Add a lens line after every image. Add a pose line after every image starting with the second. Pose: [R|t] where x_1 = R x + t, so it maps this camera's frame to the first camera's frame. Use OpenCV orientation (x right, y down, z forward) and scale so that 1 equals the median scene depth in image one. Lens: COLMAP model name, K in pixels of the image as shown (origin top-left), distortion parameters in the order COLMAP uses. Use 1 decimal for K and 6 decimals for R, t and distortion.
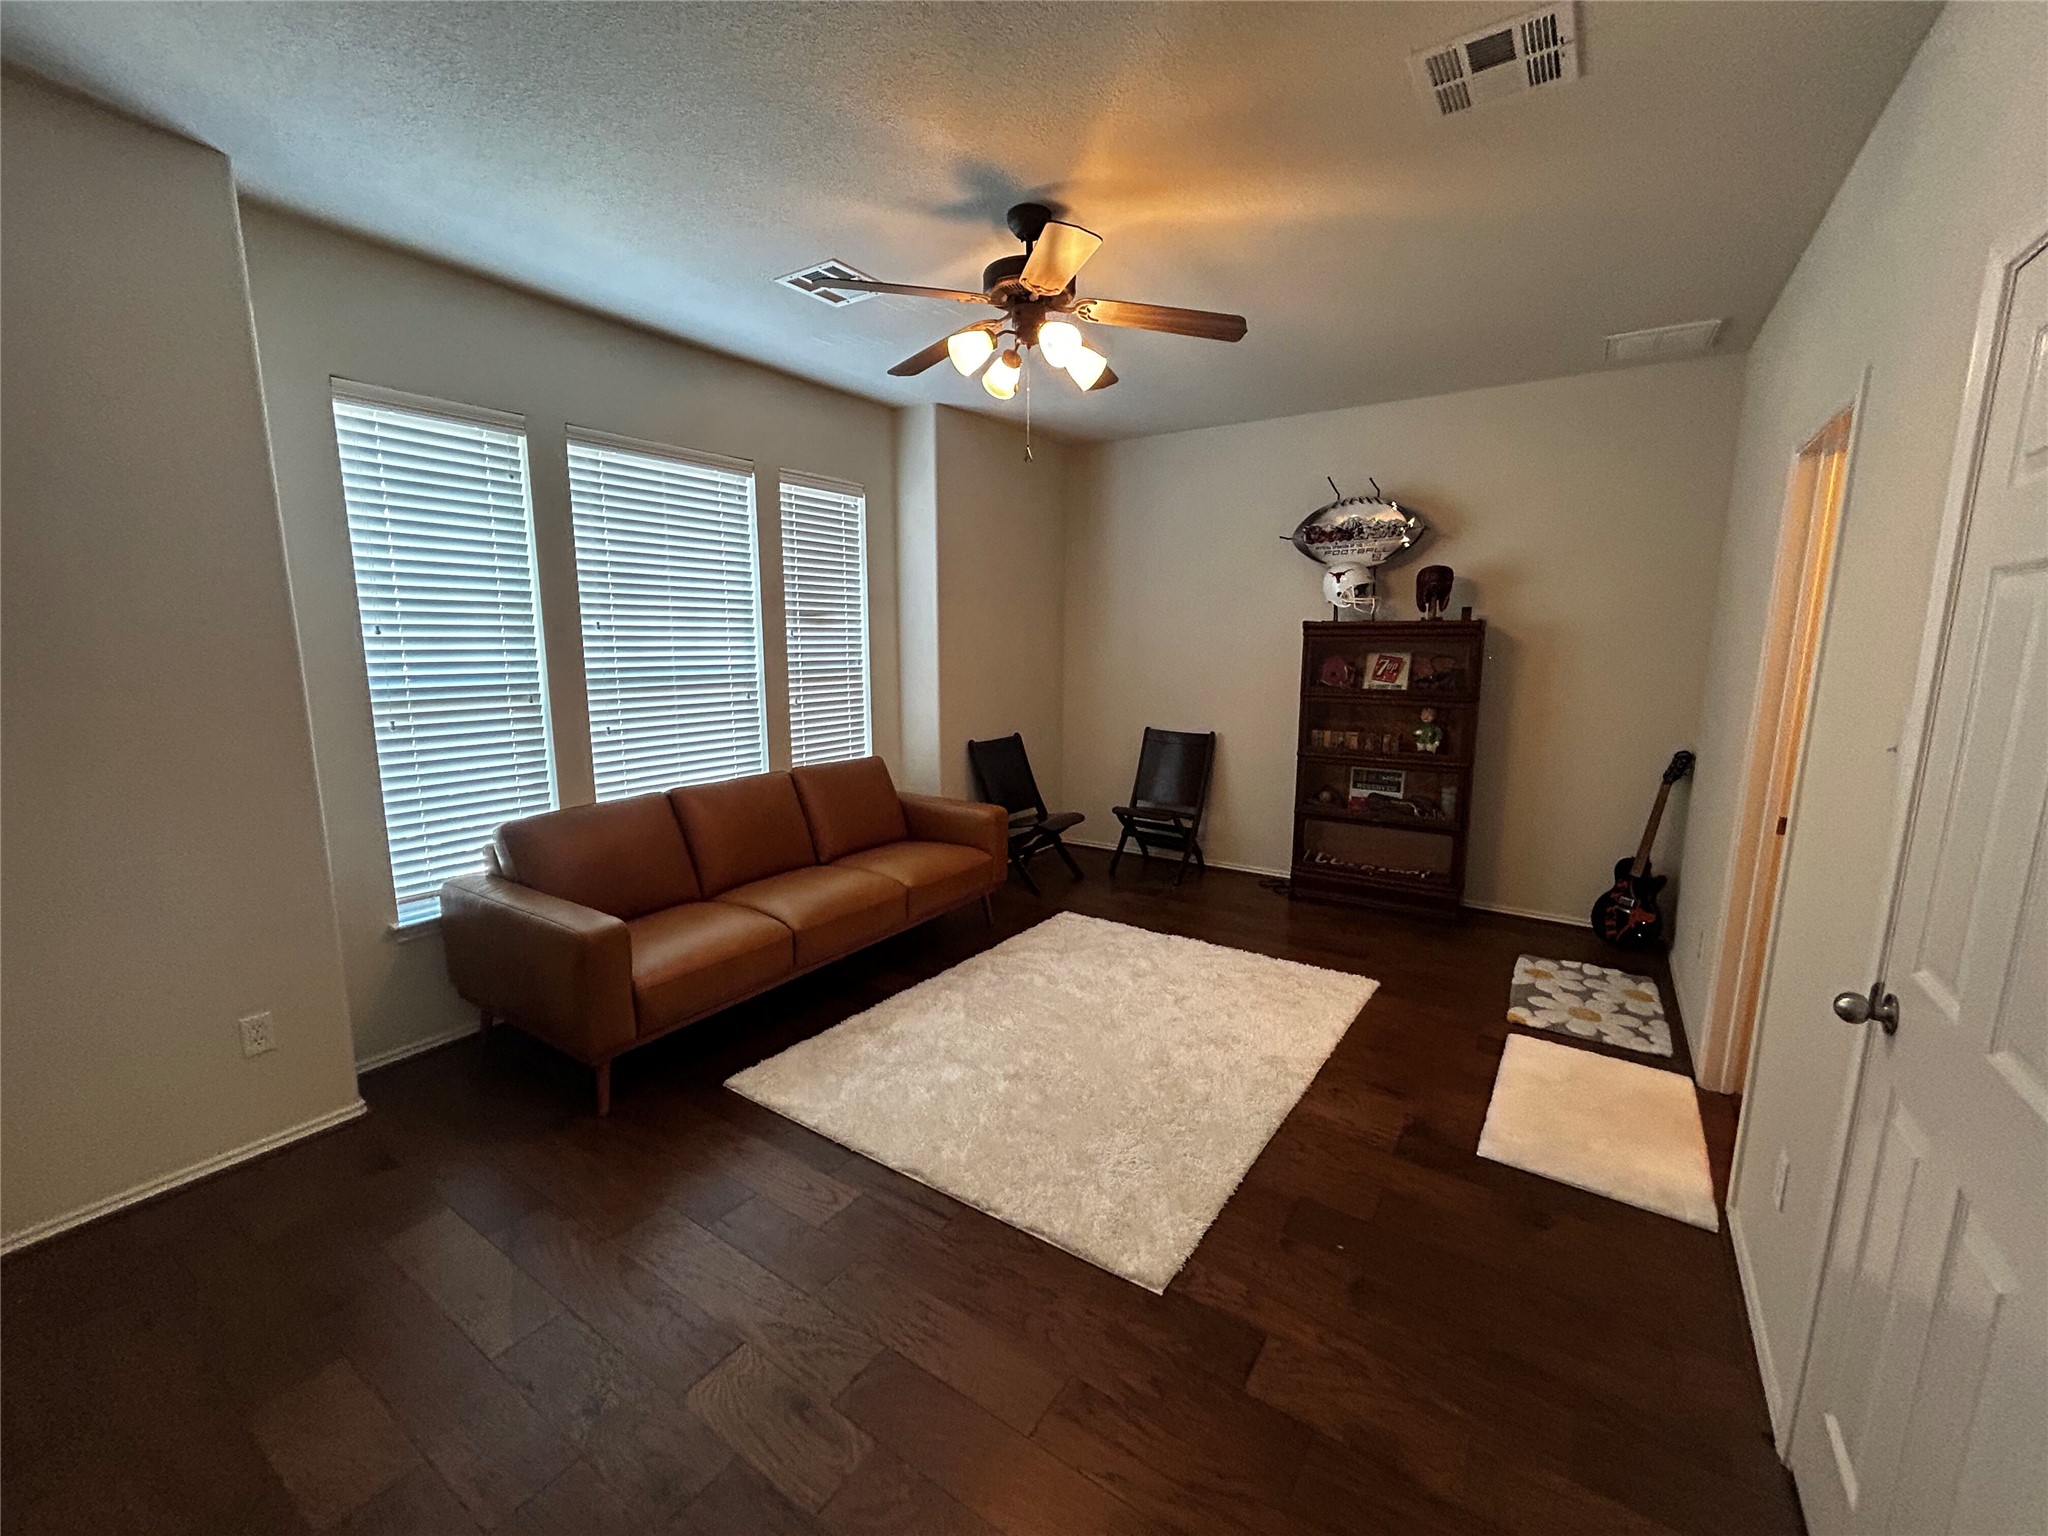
lens RADIAL K [[835.5, 0, 1021.8], [0, 835.5, 771.7], [0, 0, 1]] dist [-0.001240, 0.000326]
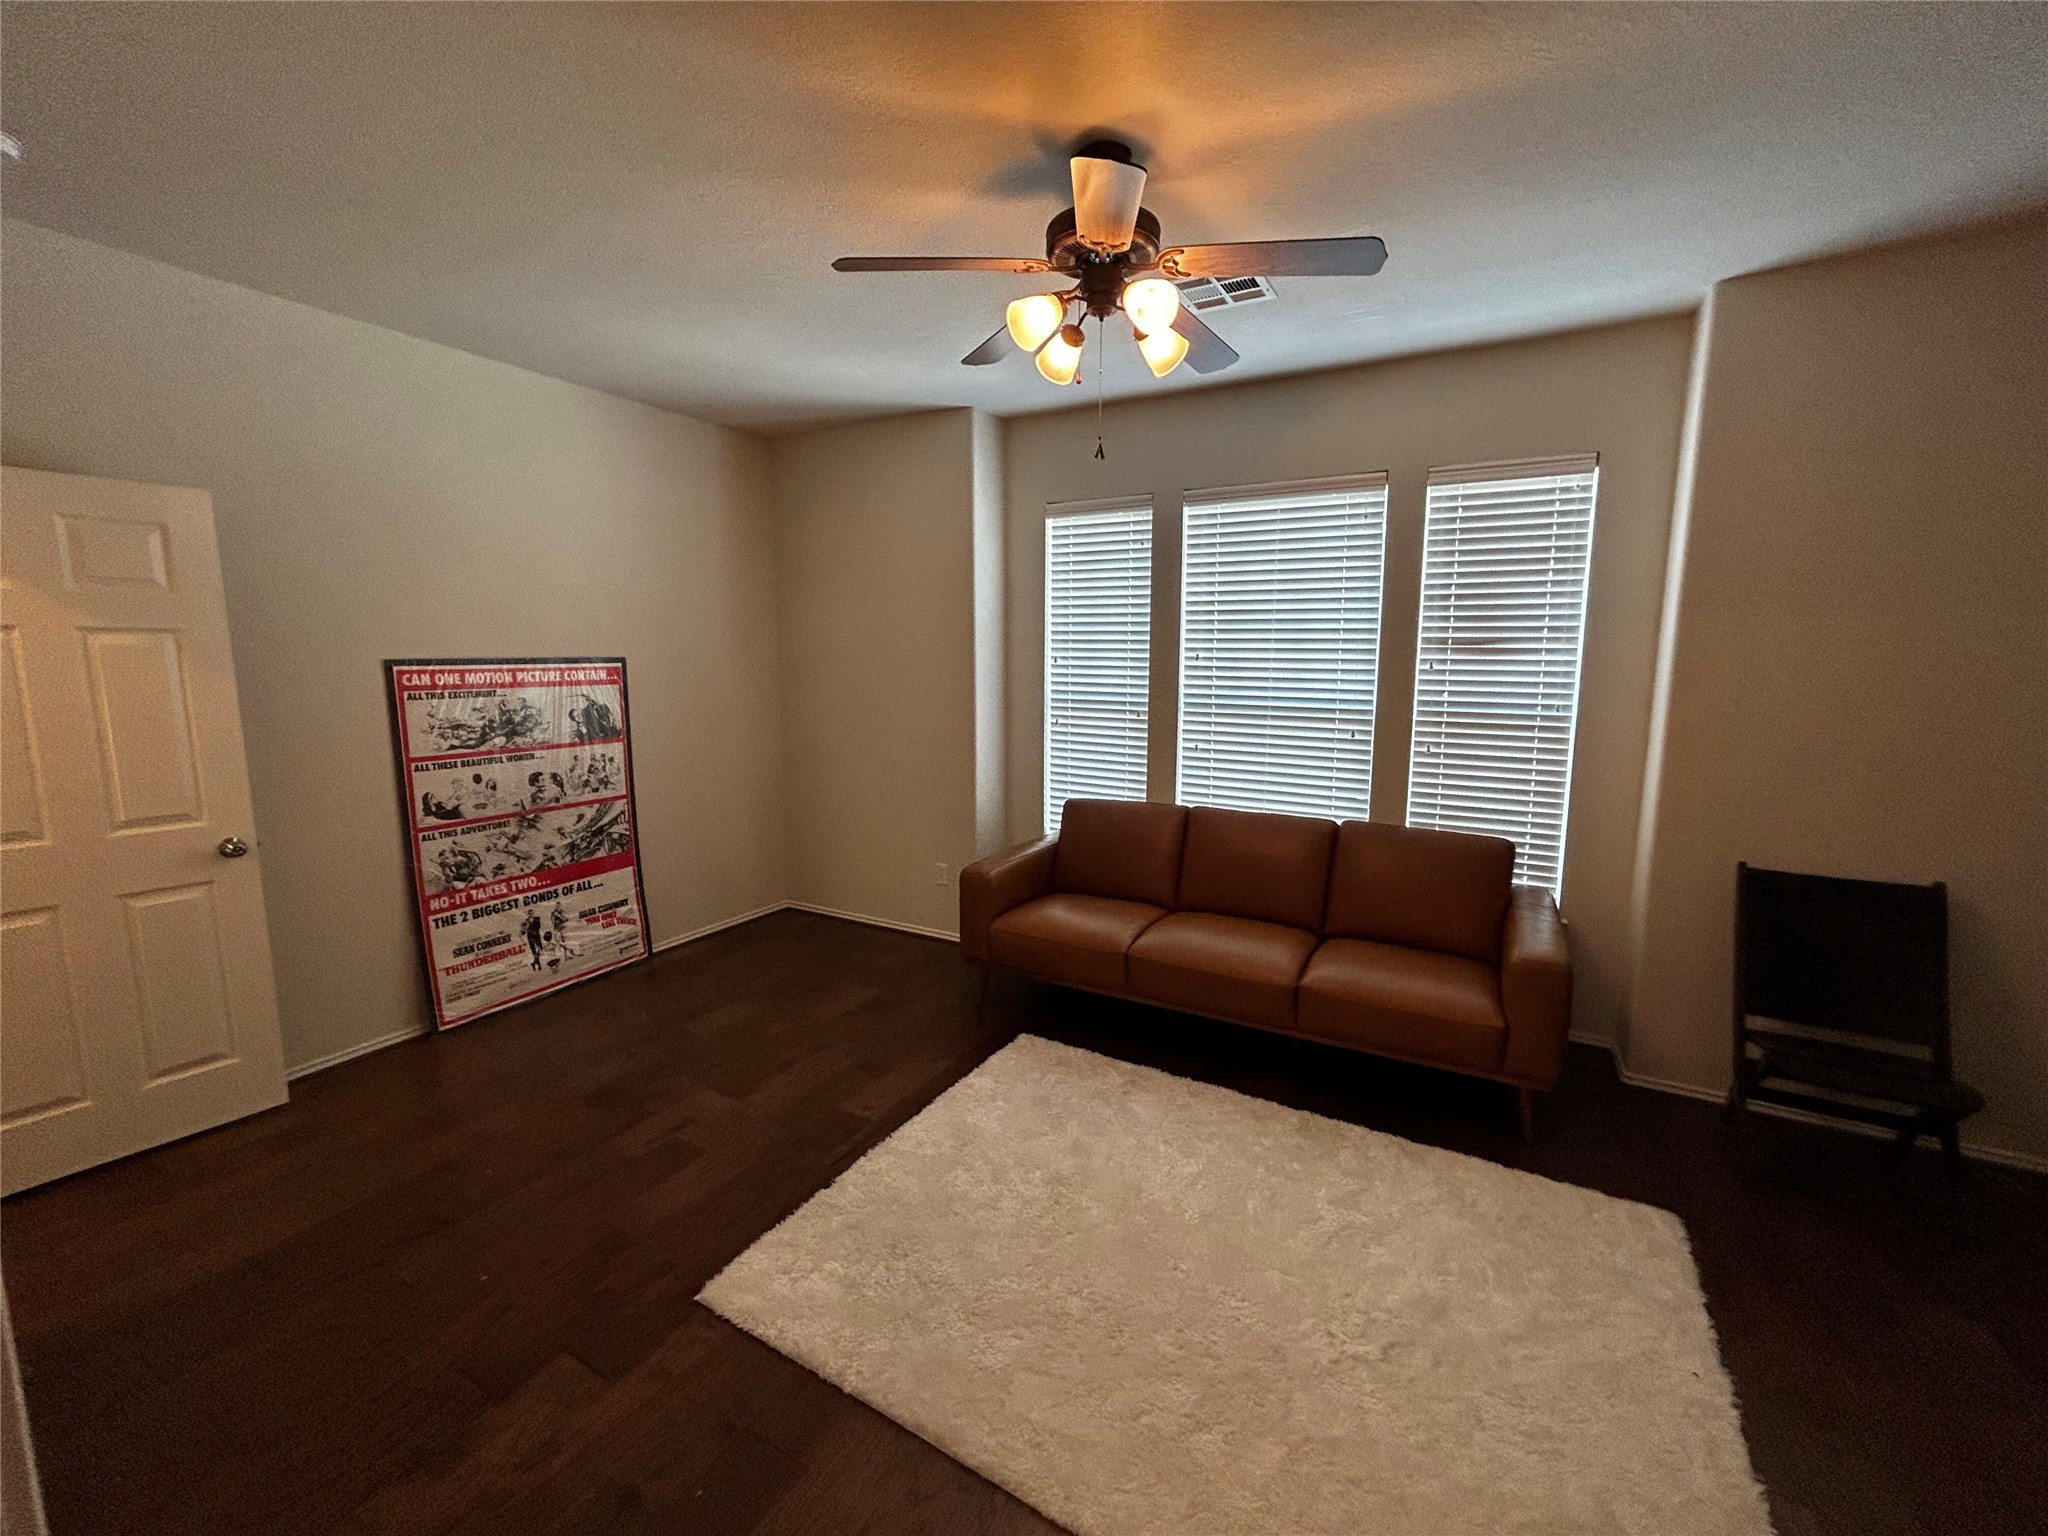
lens RADIAL K [[835.5, 0, 1022.2], [0, 835.5, 767.7], [0, 0, 1]] dist [-0.001240, 0.000326]
pose [[0.073610, 0.129432, -0.988852, 0.587136], [-0.171975, 0.978336, 0.115254, -0.106734], [0.982347, 0.161574, 0.094275, 0.618996]]
